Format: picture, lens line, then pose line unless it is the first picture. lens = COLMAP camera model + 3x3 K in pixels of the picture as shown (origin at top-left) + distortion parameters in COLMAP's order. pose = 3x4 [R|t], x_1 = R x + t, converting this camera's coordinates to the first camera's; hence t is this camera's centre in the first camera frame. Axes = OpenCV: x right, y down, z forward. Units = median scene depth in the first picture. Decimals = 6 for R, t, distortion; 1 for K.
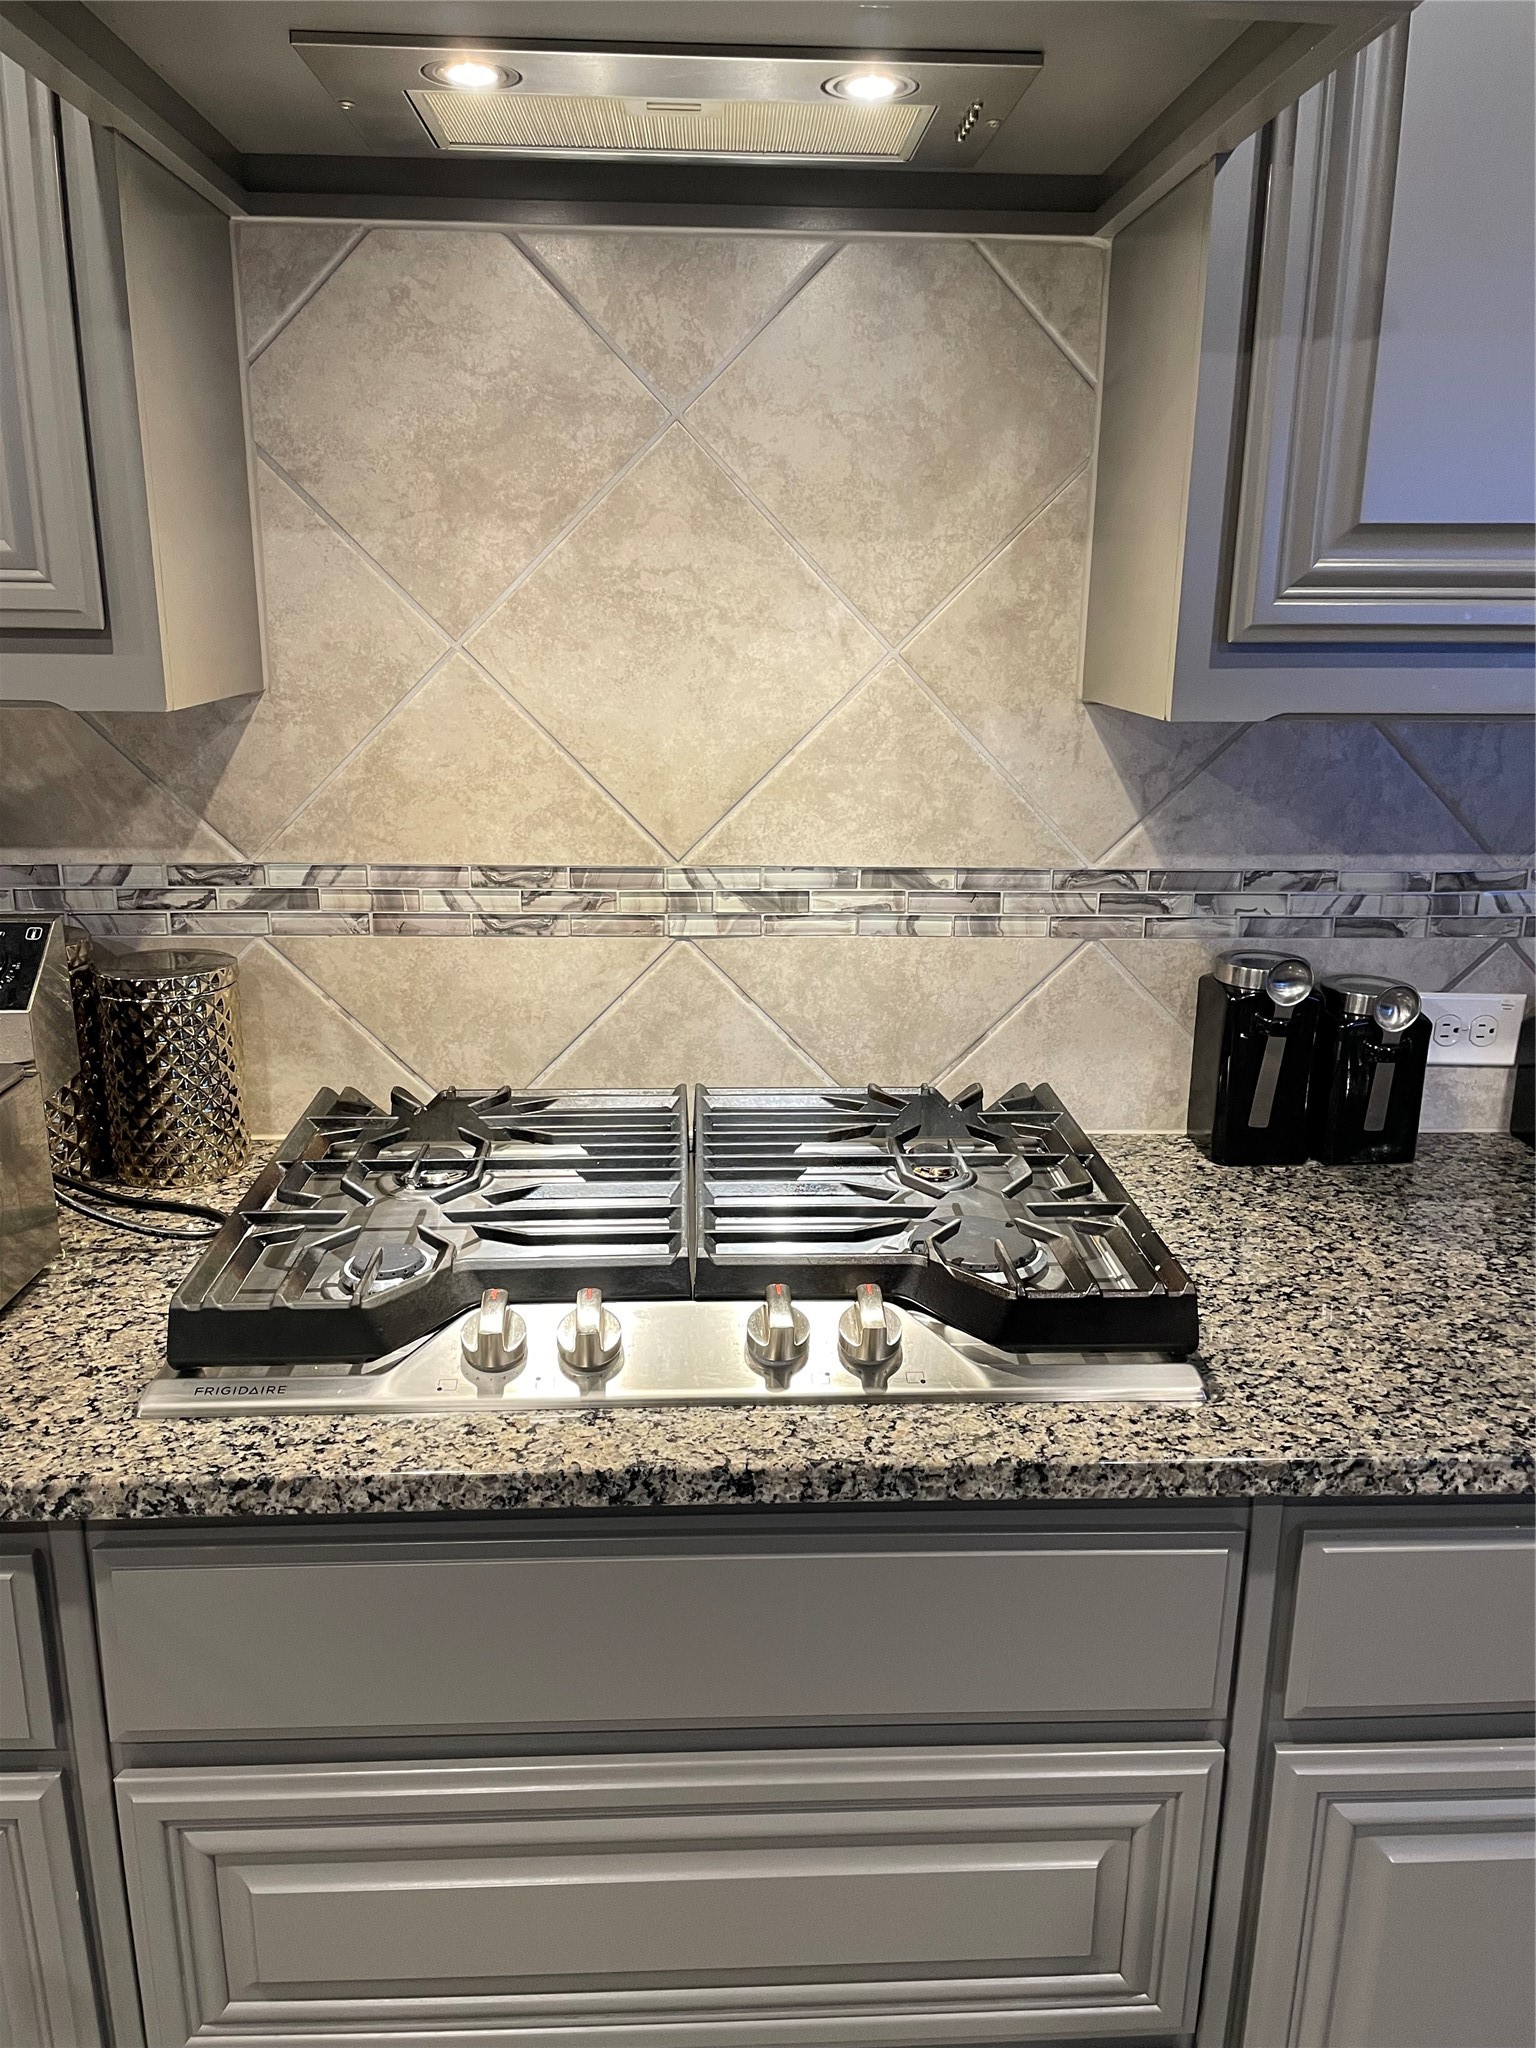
lens RADIAL K [[1535.0, 0, 765.8], [0, 1535.0, 1014.3], [0, 0, 1]] dist [0.062818, 0.001522]
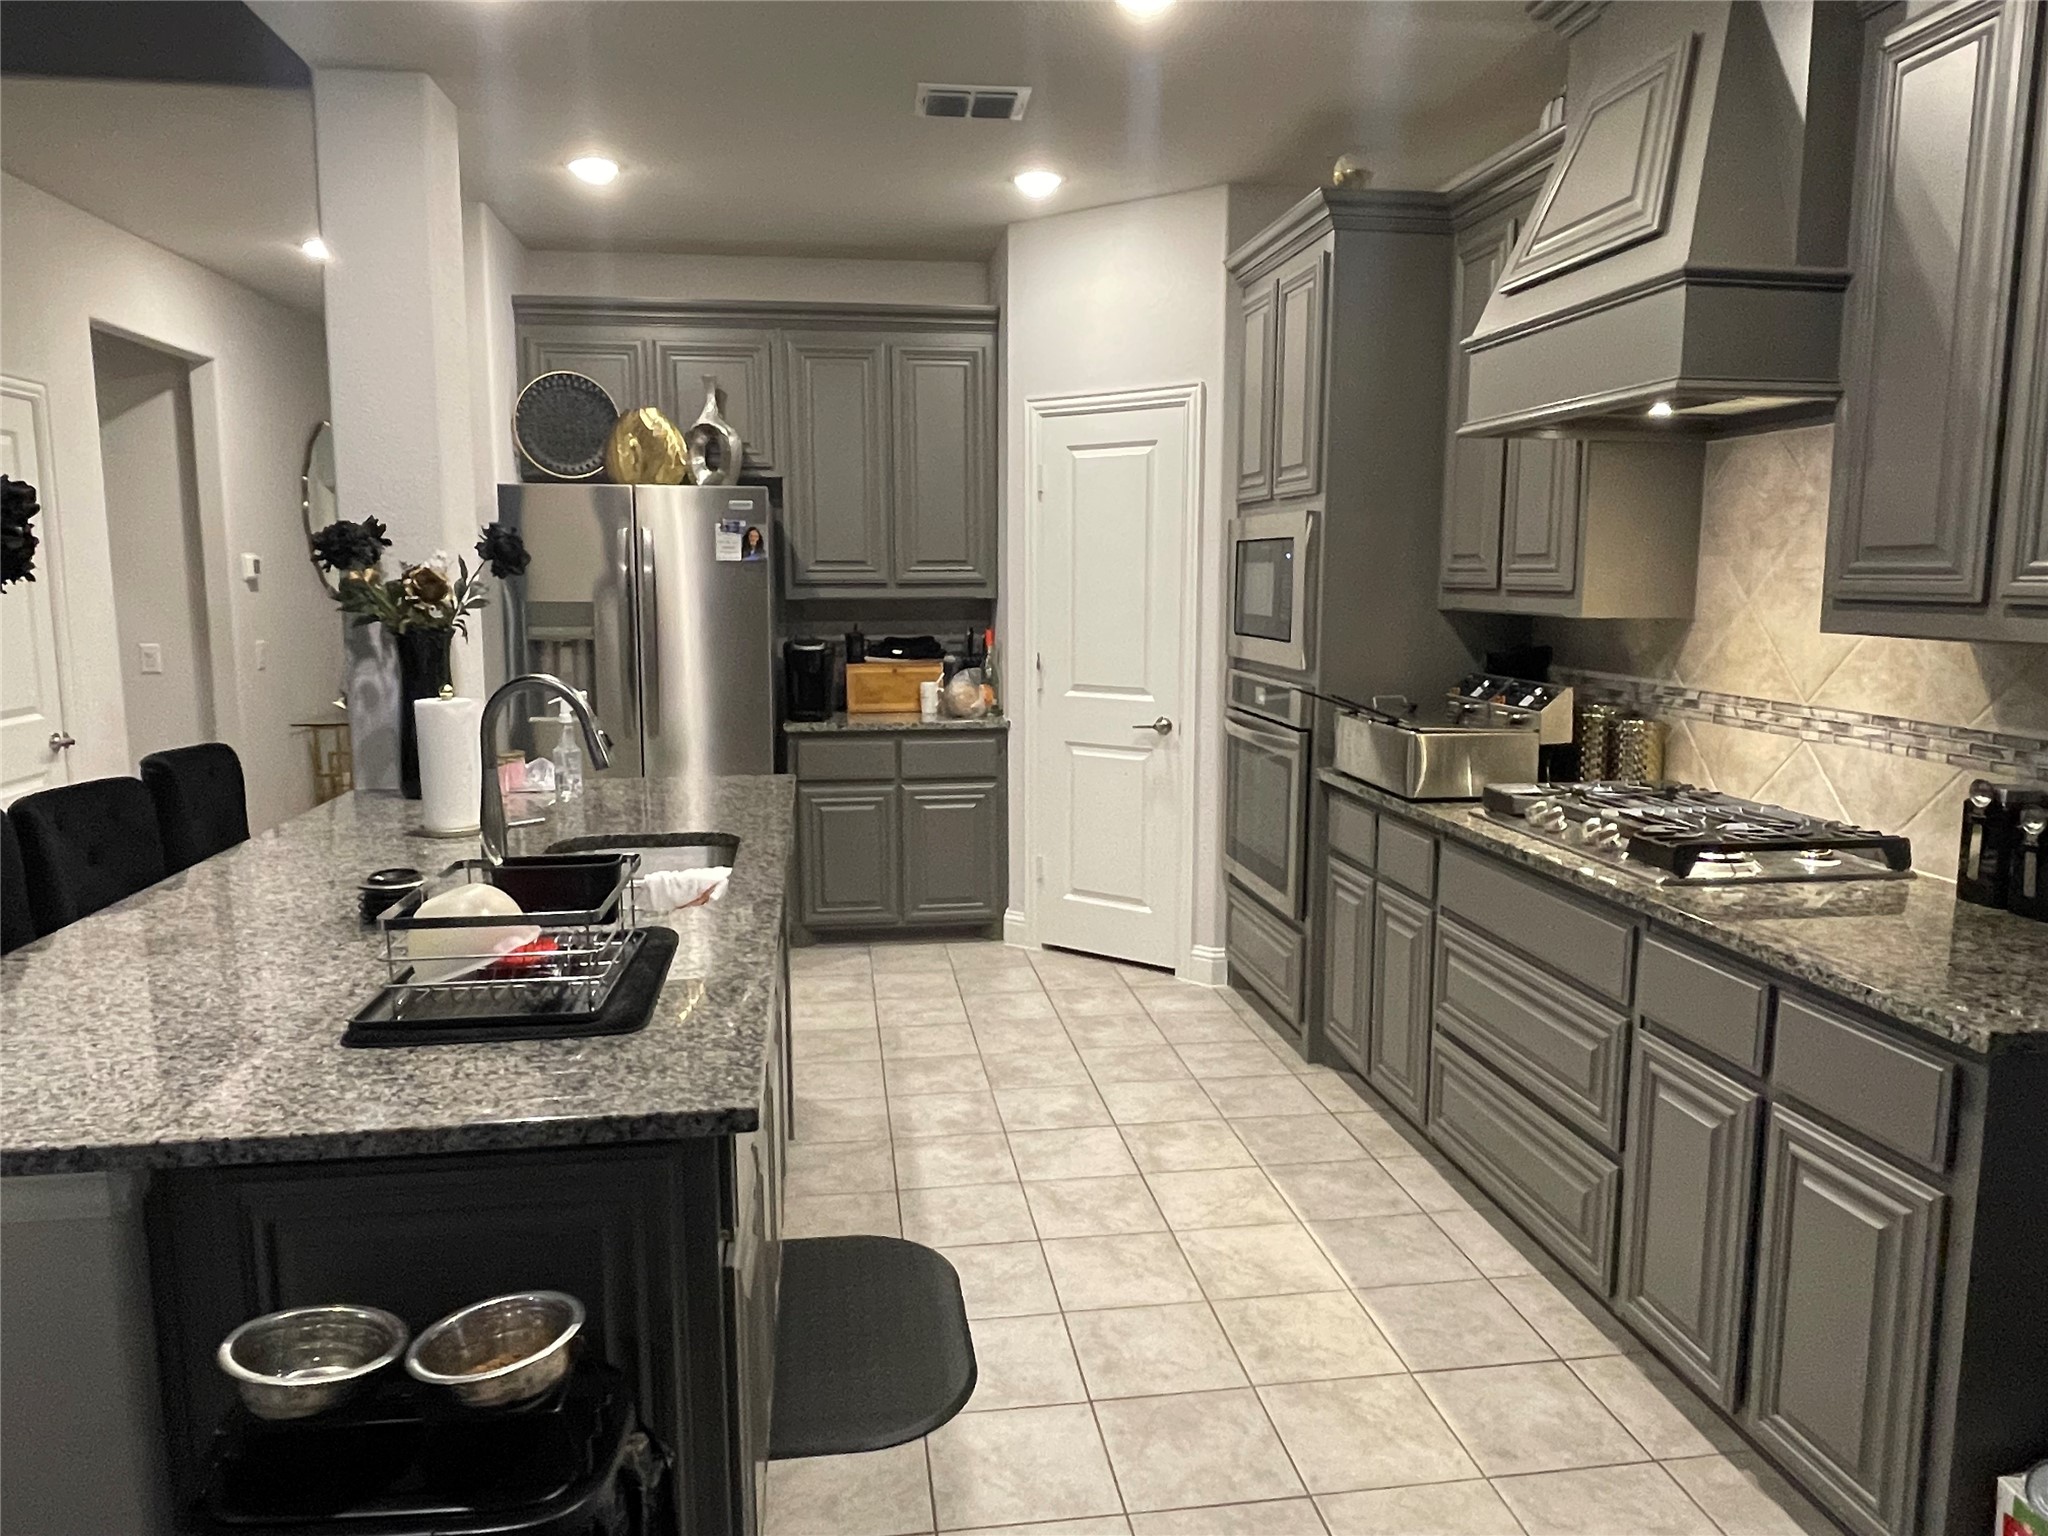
lens RADIAL K [[1383.5, 0, 1023.5], [0, 1383.5, 765.9], [0, 0, 1]] dist [-0.002801, -0.003546]
pose [[0.106697, 0.129770, -0.985787, 1.687834], [-0.264986, 0.959300, 0.097602, 0.081551], [0.958331, 0.250805, 0.136742, -0.256275]]
